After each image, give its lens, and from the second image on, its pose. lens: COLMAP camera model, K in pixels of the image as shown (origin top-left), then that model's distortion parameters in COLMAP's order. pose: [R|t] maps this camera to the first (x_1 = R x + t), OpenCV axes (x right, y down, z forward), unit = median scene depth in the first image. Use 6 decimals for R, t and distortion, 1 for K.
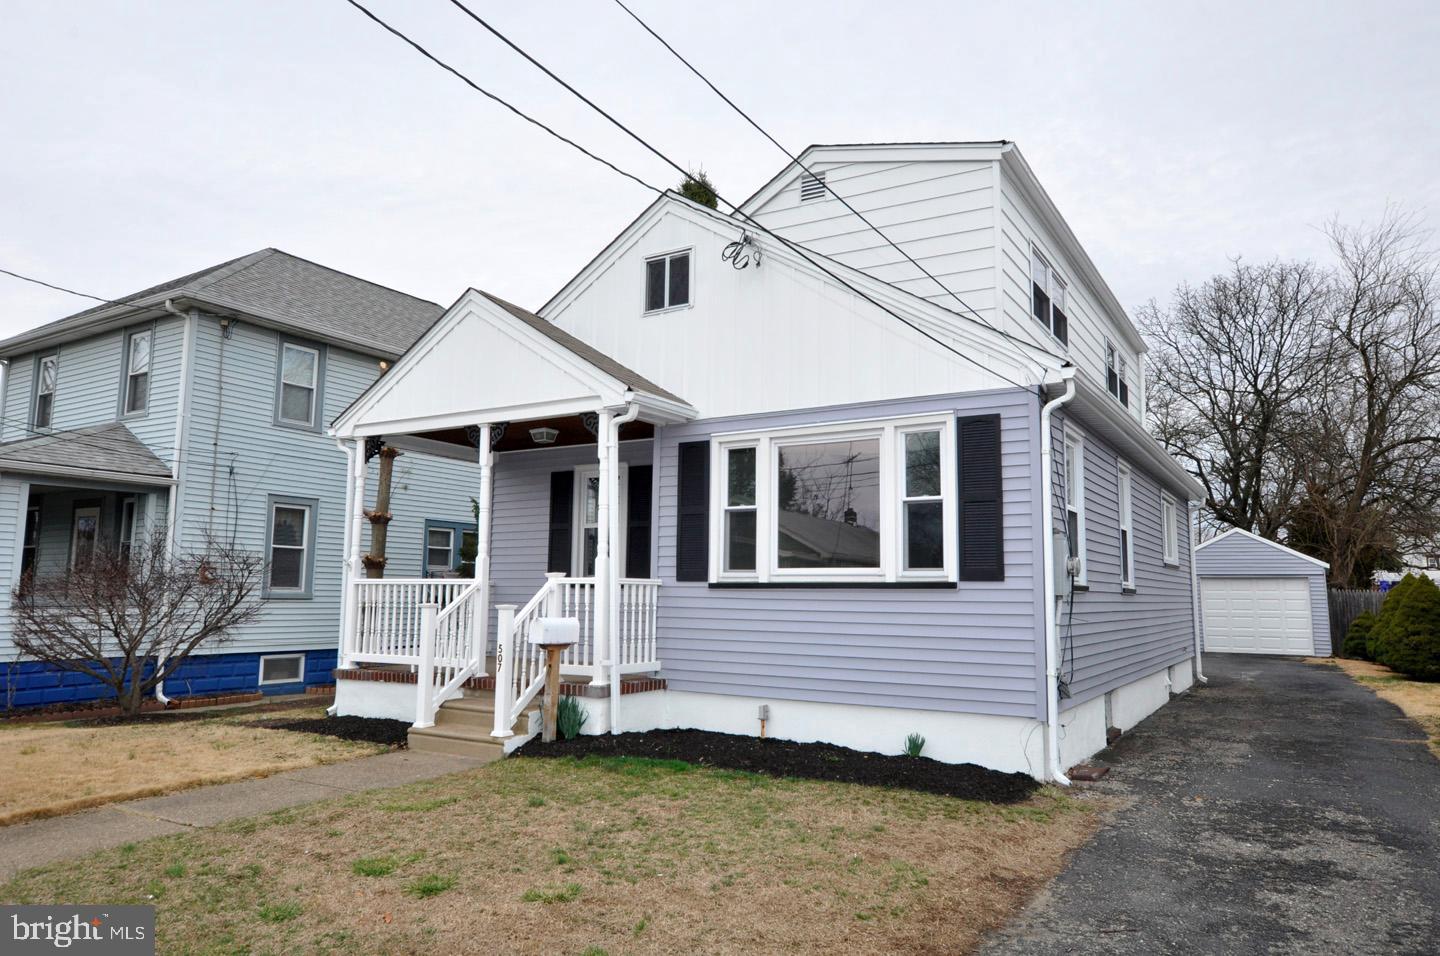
lens RADIAL K [[957.1, 0, 719.1], [0, 957.1, 481.5], [0, 0, 1]] dist [0.005385, 0.000184]
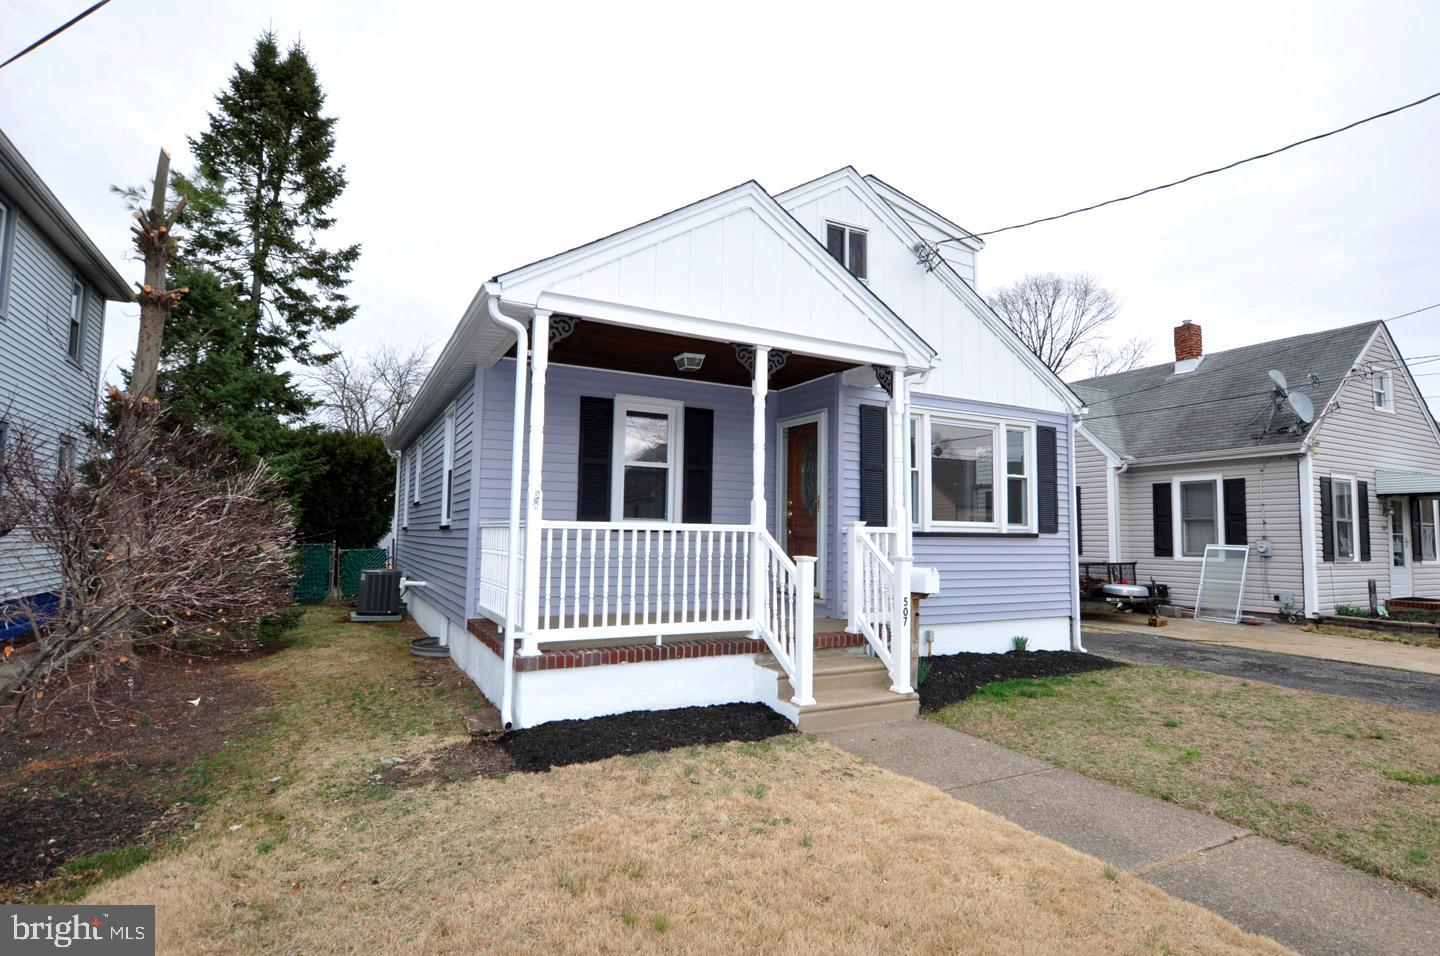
lens RADIAL K [[739.0, 0, 720.9], [0, 739.0, 476.3], [0, 0, 1]] dist [-0.017284, 0.001222]
pose [[0.503581, 0.064520, 0.861535, -0.895869], [-0.111207, 0.993753, -0.009419, 0.071628], [-0.856761, -0.091066, 0.507610, 0.739911]]
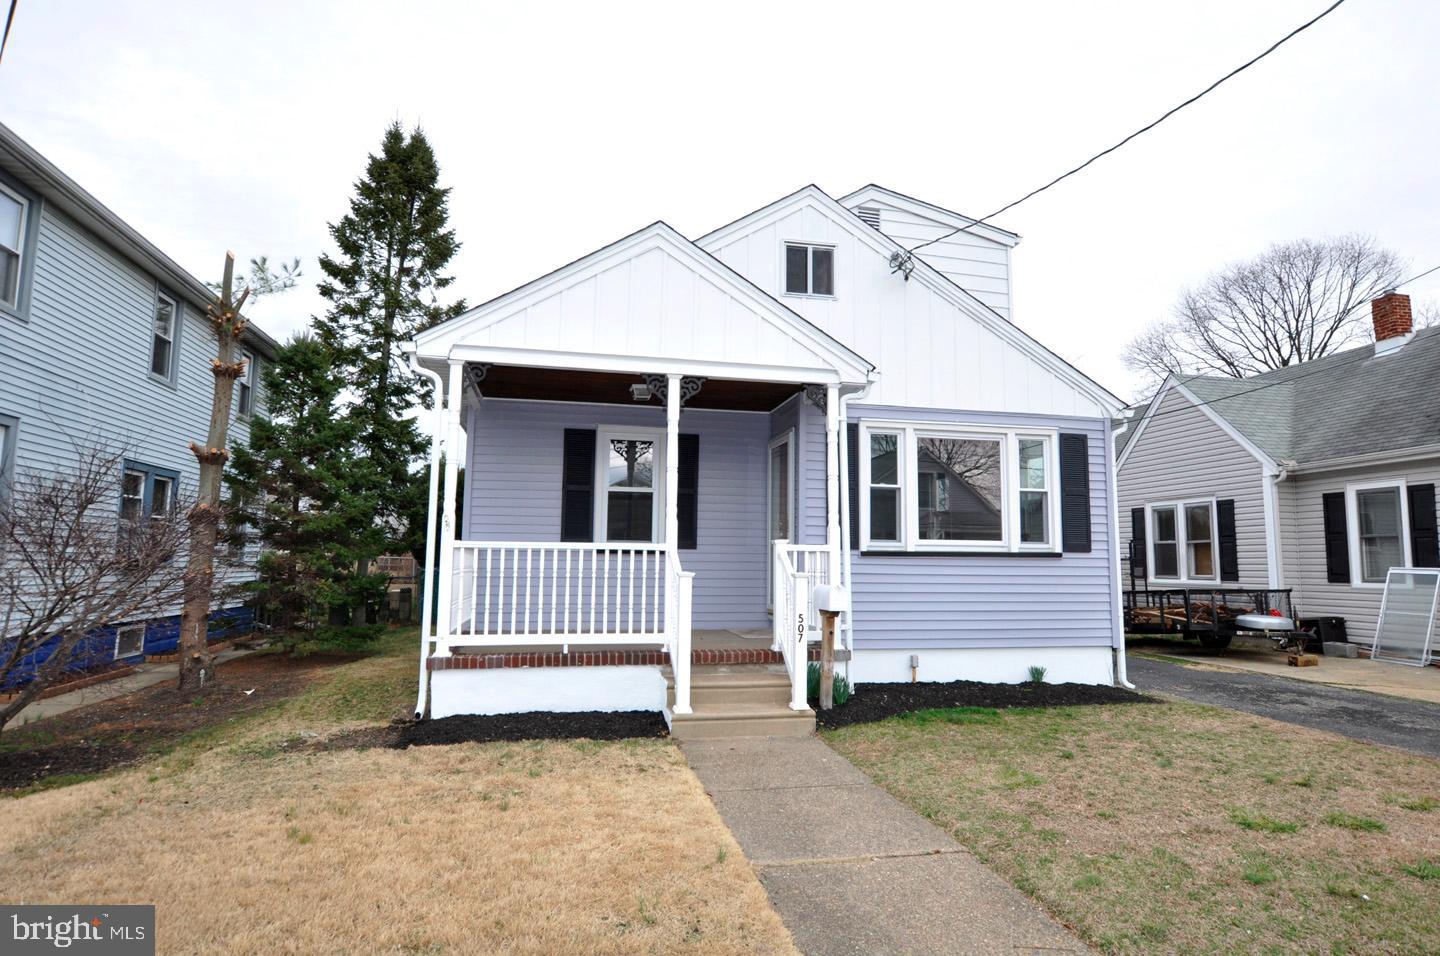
lens RADIAL K [[789.1, 0, 722.6], [0, 789.1, 481.3], [0, 0, 1]] dist [-0.011124, -0.000006]
pose [[0.724301, 0.066701, 0.686250, -0.778933], [-0.083916, 0.996438, -0.008281, 0.046469], [-0.684359, -0.051589, 0.727318, 0.450811]]
